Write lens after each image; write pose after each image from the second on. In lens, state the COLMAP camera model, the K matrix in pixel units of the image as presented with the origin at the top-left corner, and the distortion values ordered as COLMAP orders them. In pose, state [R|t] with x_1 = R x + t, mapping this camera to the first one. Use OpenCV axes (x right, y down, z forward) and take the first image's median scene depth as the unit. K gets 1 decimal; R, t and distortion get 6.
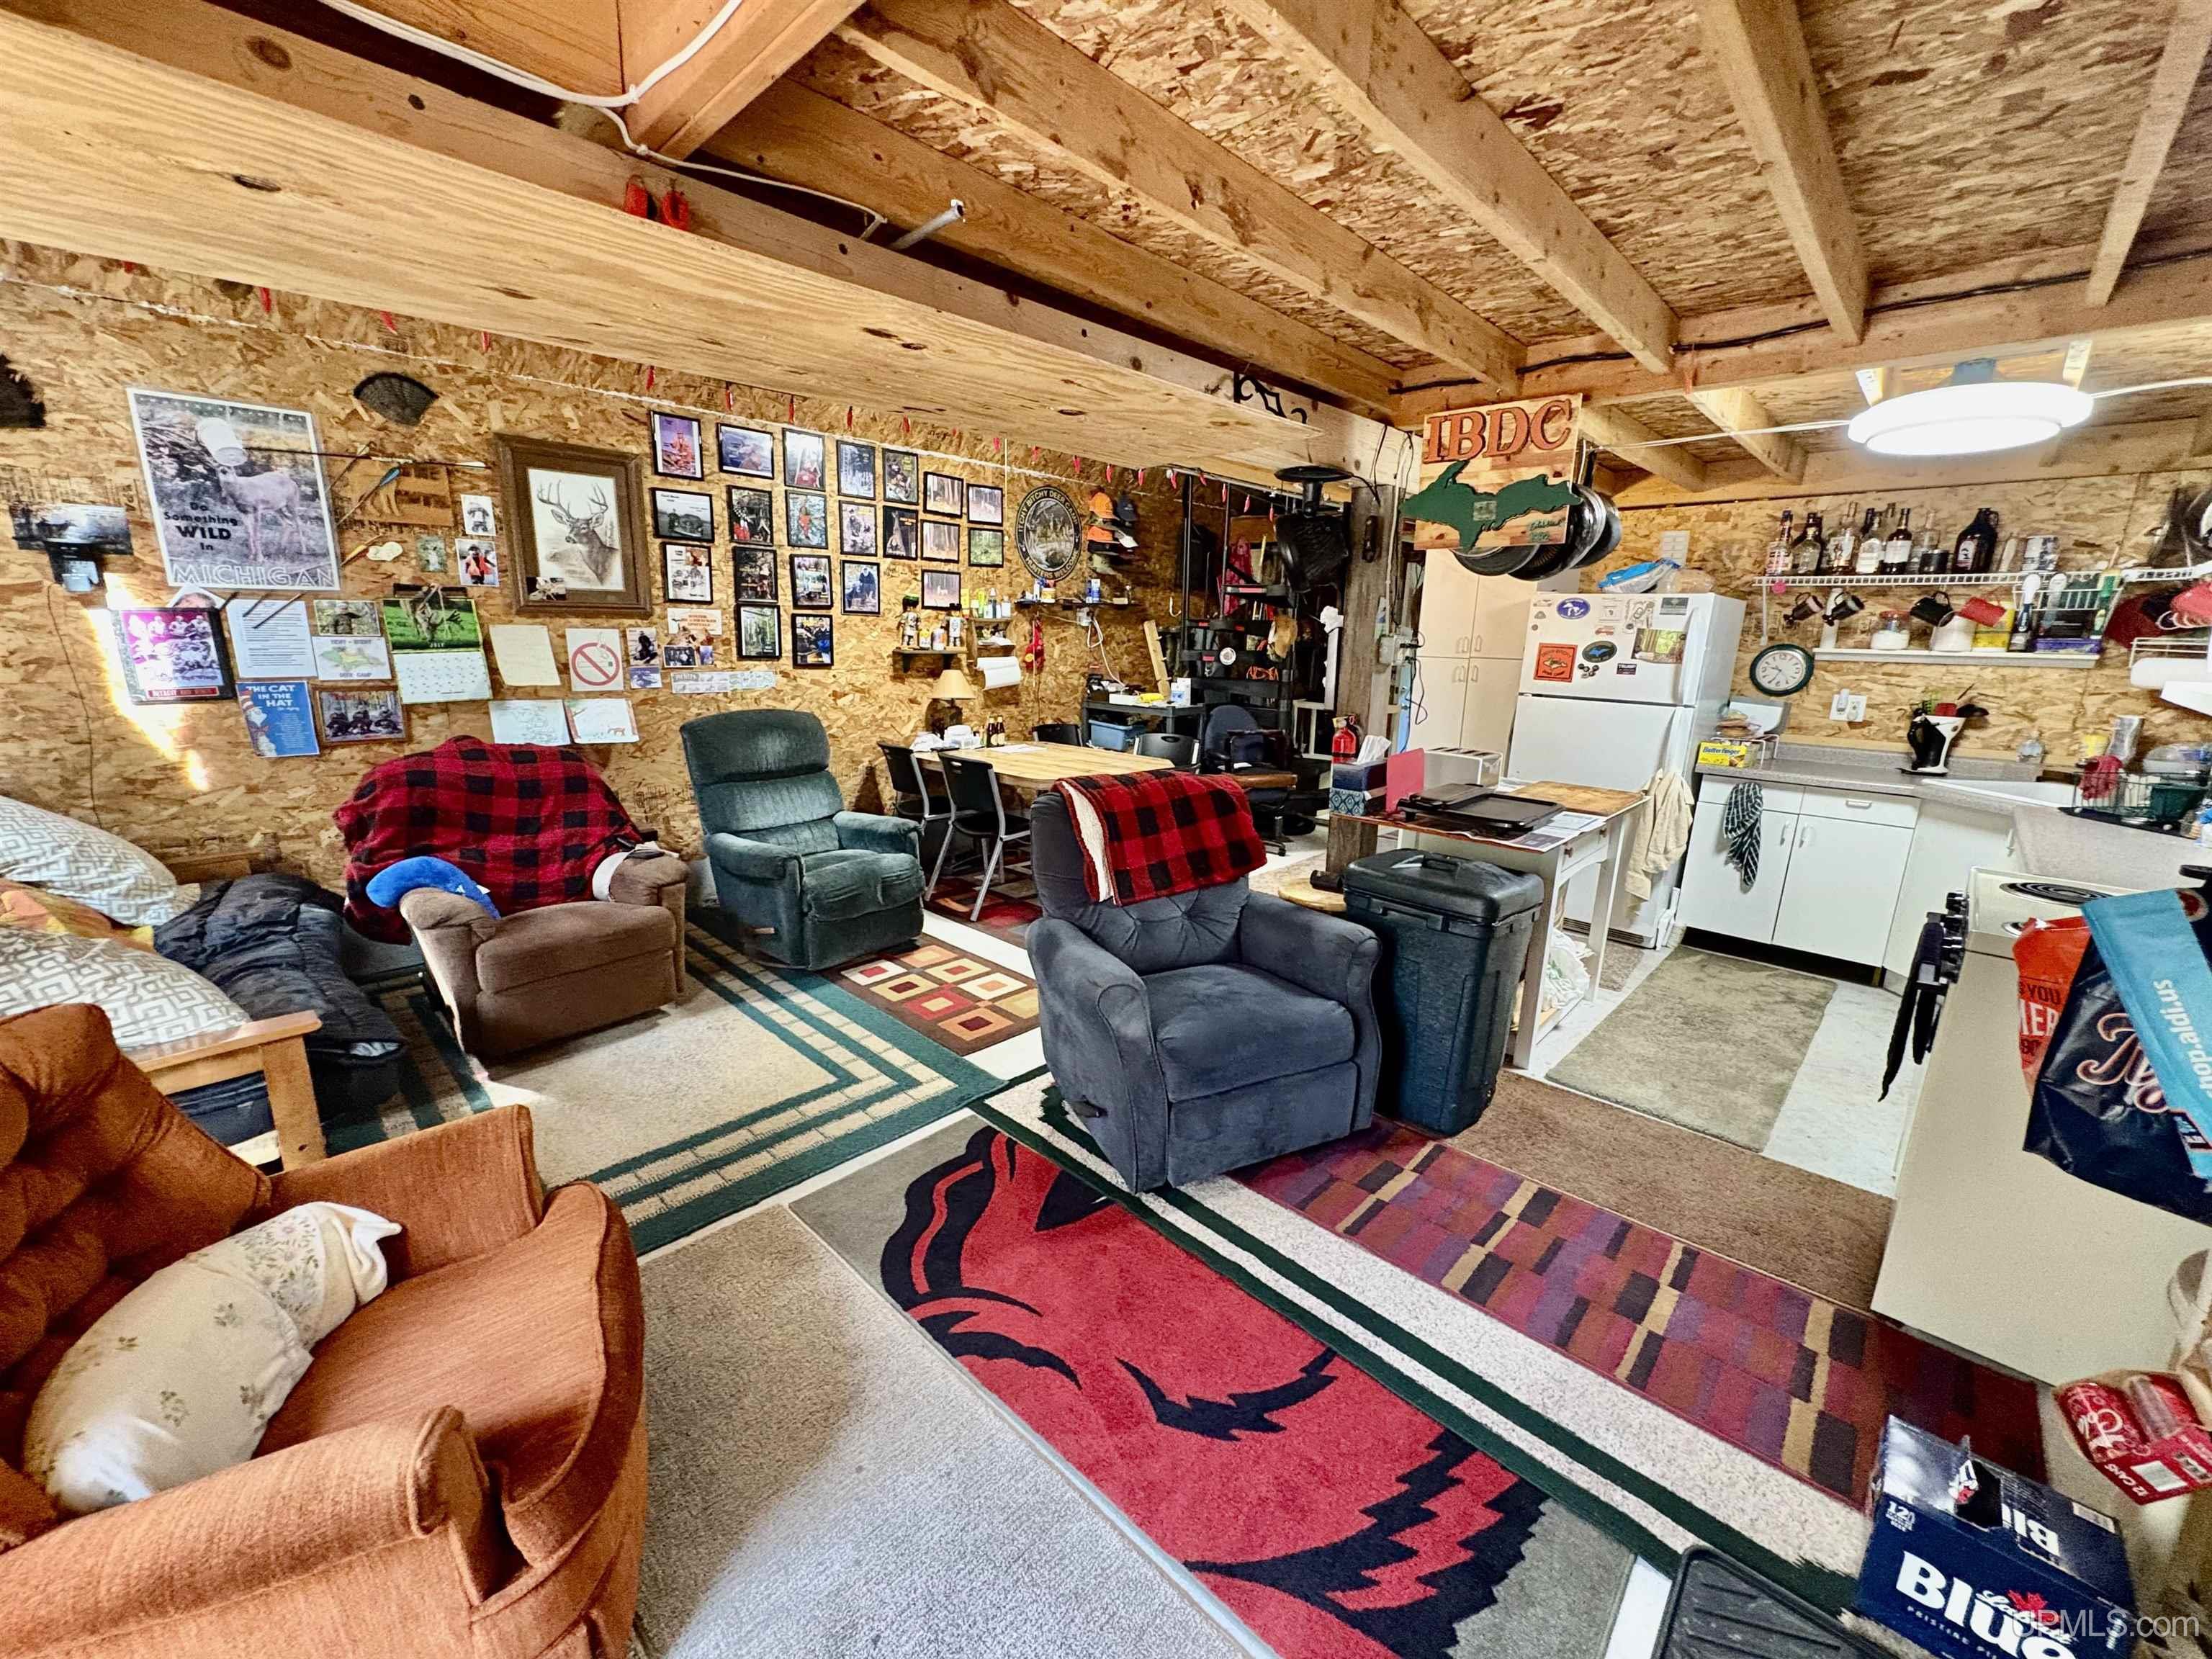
lens RADIAL K [[880.4, 0, 1106.0], [0, 880.4, 829.5], [0, 0, 1]] dist [-0.001986, 0.000106]
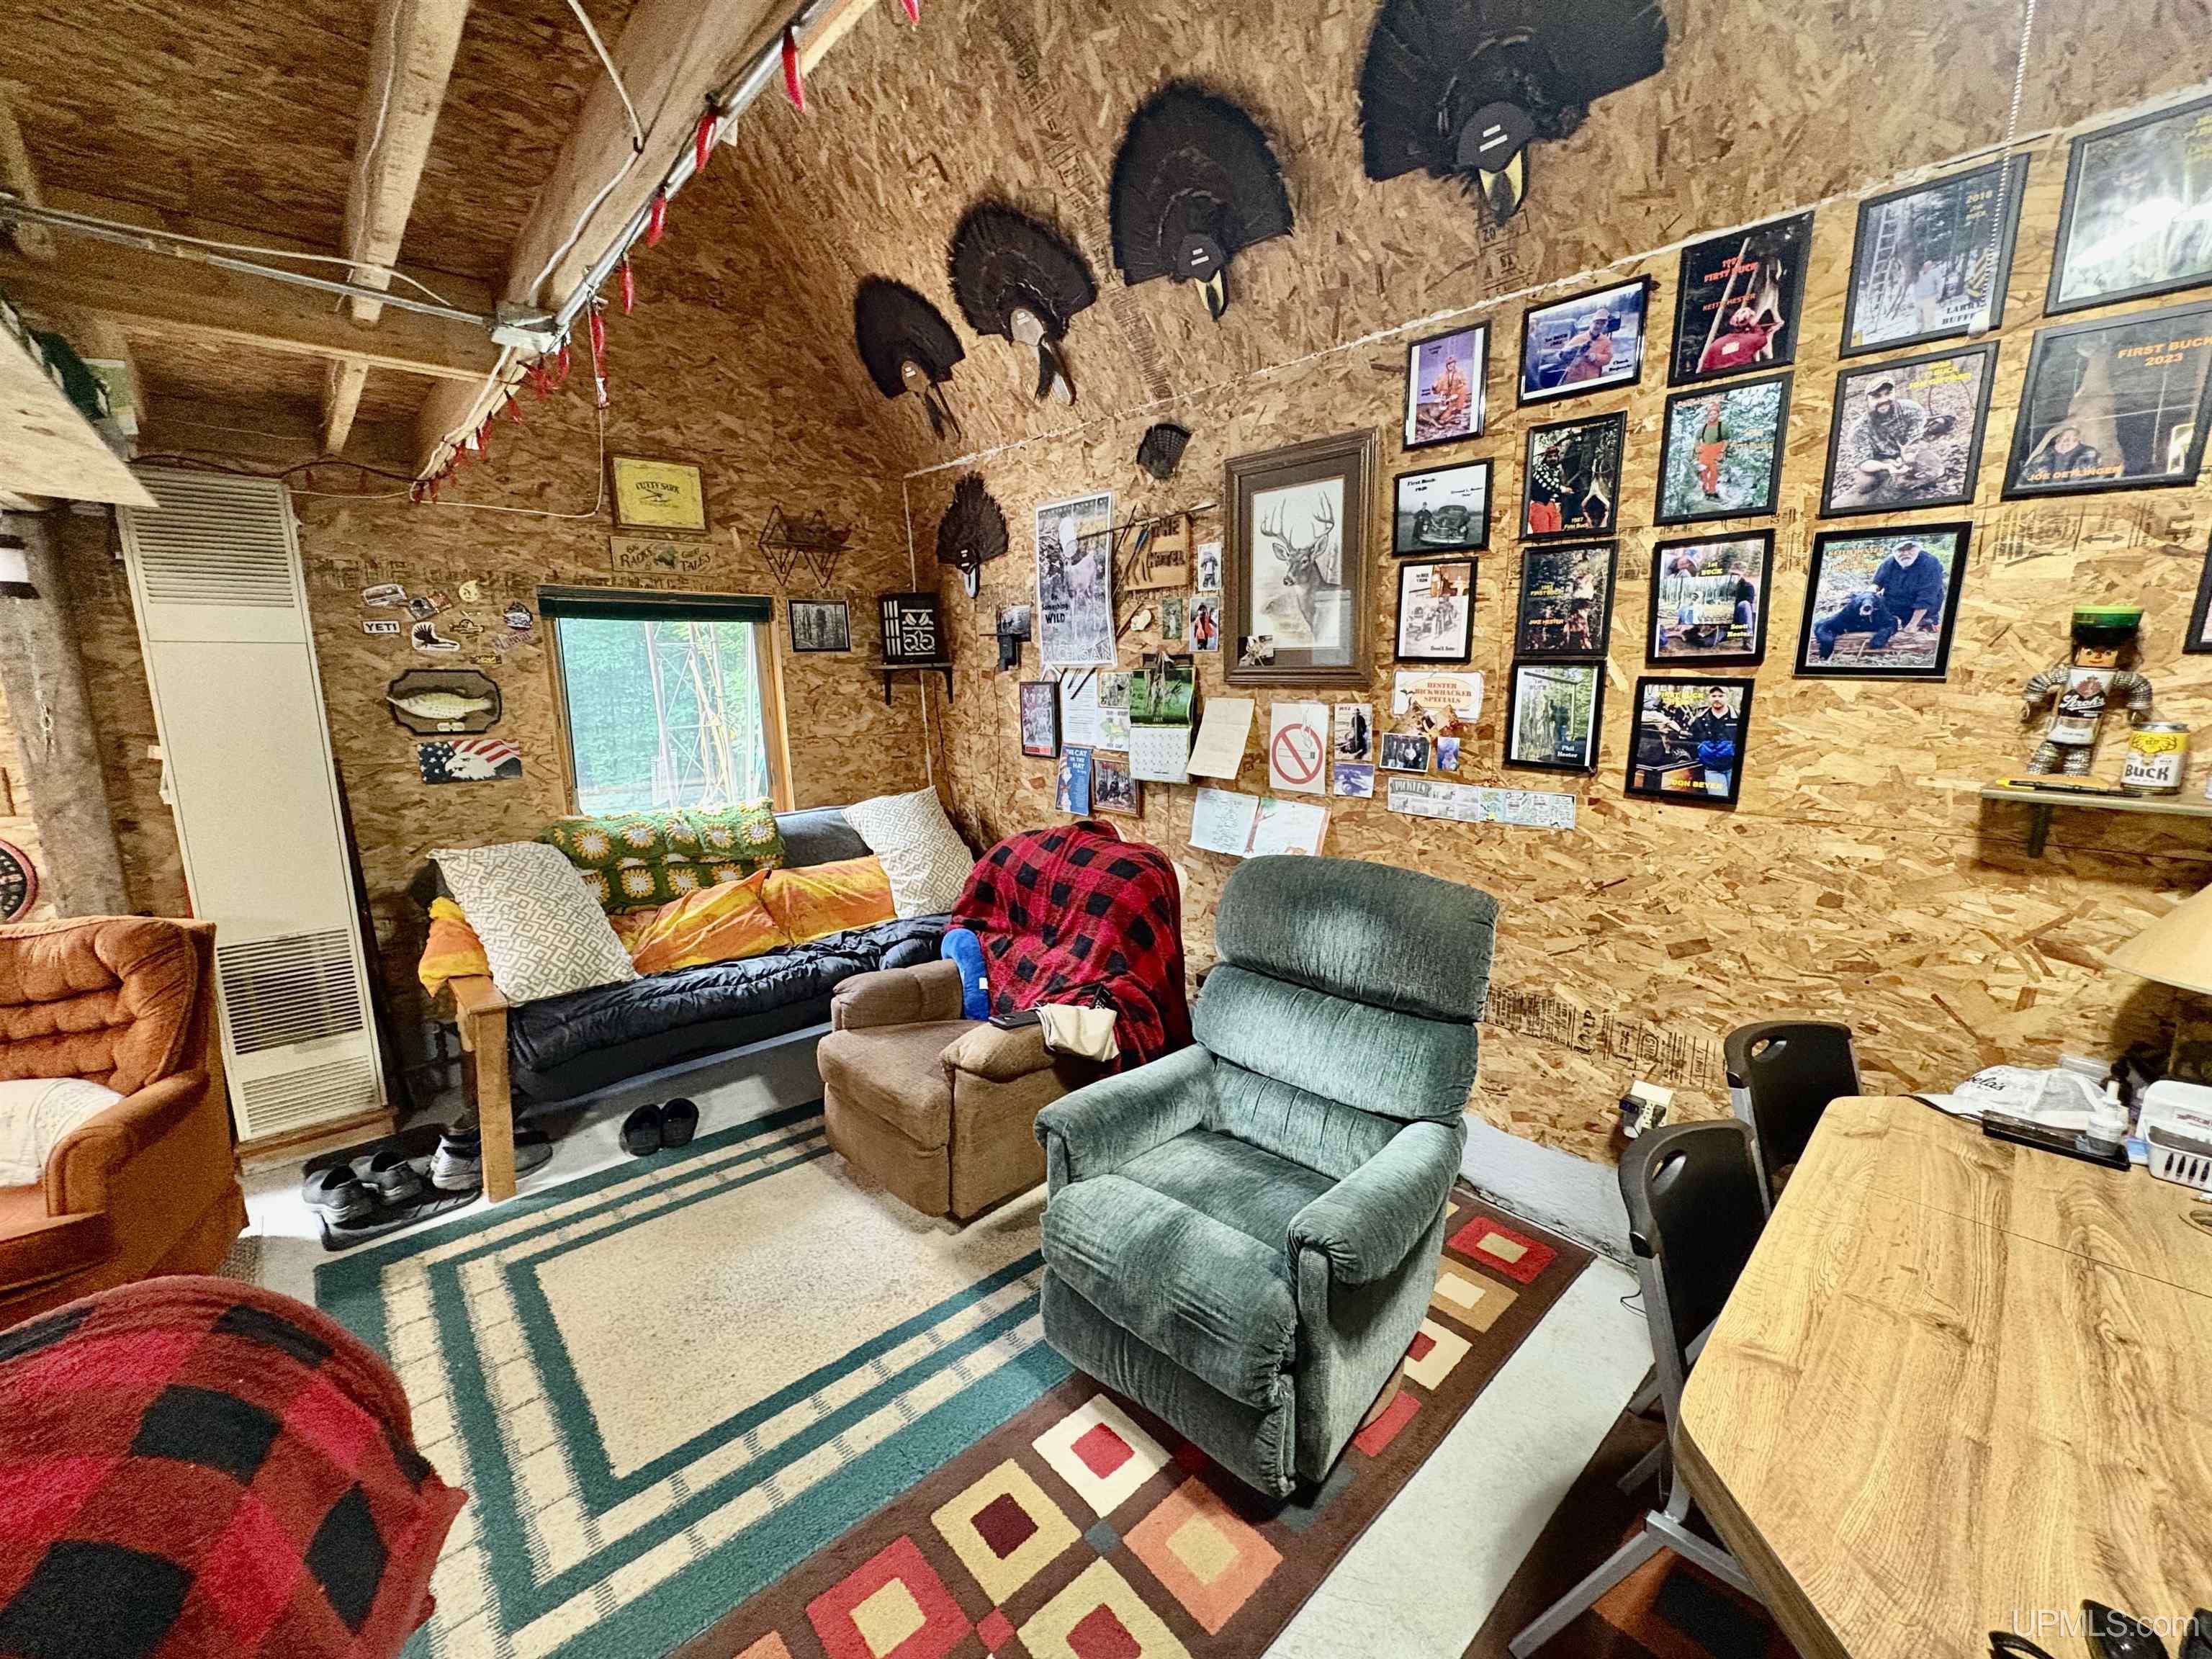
lens RADIAL K [[880.4, 0, 1106.0], [0, 880.4, 829.5], [0, 0, 1]] dist [-0.001986, 0.000106]
pose [[-0.064029, 0.165504, -0.984128, 0.126315], [-0.219195, 0.959737, 0.175663, -0.215012], [0.973578, 0.226964, -0.025173, 0.863561]]
